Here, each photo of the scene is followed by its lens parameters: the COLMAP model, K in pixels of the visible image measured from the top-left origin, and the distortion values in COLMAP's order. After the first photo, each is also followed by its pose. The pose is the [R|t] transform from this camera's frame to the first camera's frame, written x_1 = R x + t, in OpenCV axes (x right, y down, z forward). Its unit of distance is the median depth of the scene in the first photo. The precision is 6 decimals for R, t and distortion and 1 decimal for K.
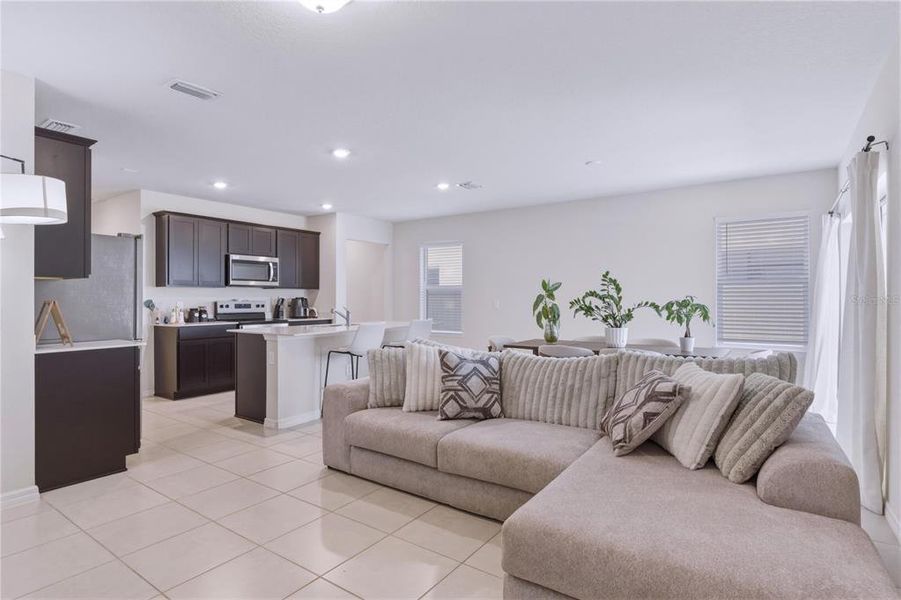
lens RADIAL K [[466.1, 0, 450.5], [0, 466.1, 300.0], [0, 0, 1]] dist [-0.002105, -0.000276]
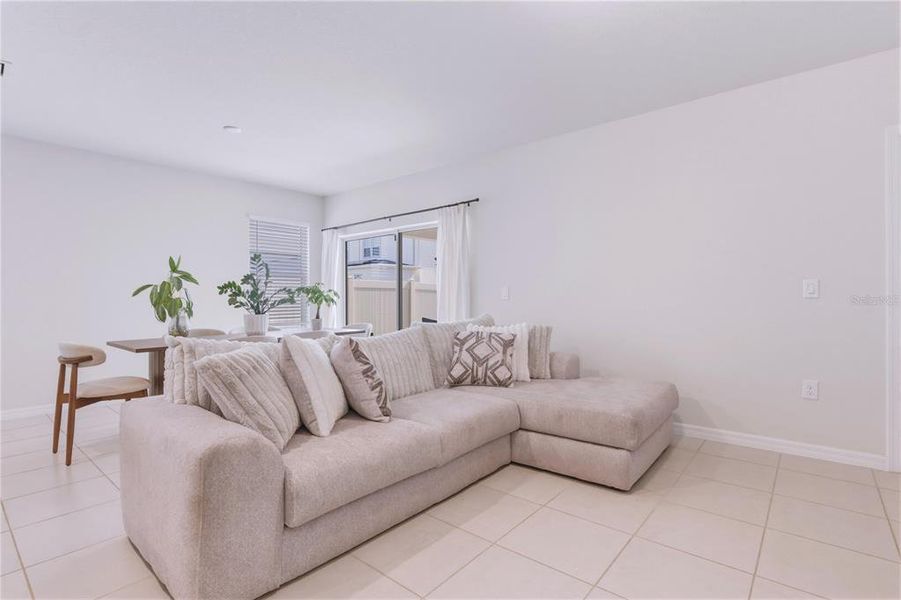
lens RADIAL K [[435.2, 0, 450.6], [0, 435.2, 297.4], [0, 0, 1]] dist [-0.002962, -0.000251]
pose [[0.082424, 0.000334, 0.996597, -0.343736], [0.010058, 0.999949, -0.001167, 0.020759], [-0.996547, 0.010120, 0.082417, 0.374286]]
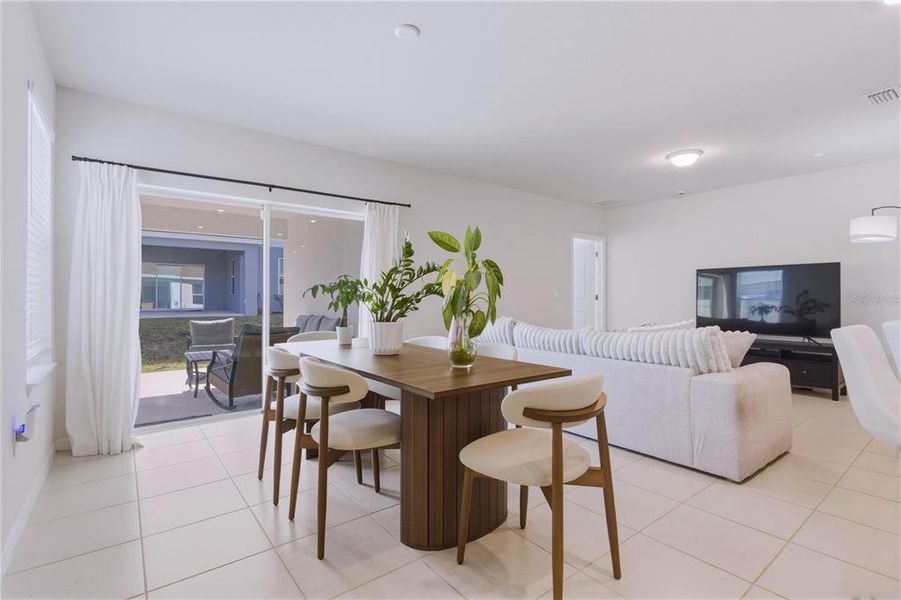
lens RADIAL K [[423.8, 0, 452.6], [0, 423.8, 297.3], [0, 0, 1]] dist [-0.003327, -0.000177]
pose [[-0.958370, 0.002356, 0.285520, 0.079741], [0.003348, 0.999990, 0.002988, 0.017425], [-0.285510, 0.003820, -0.958368, 1.053073]]
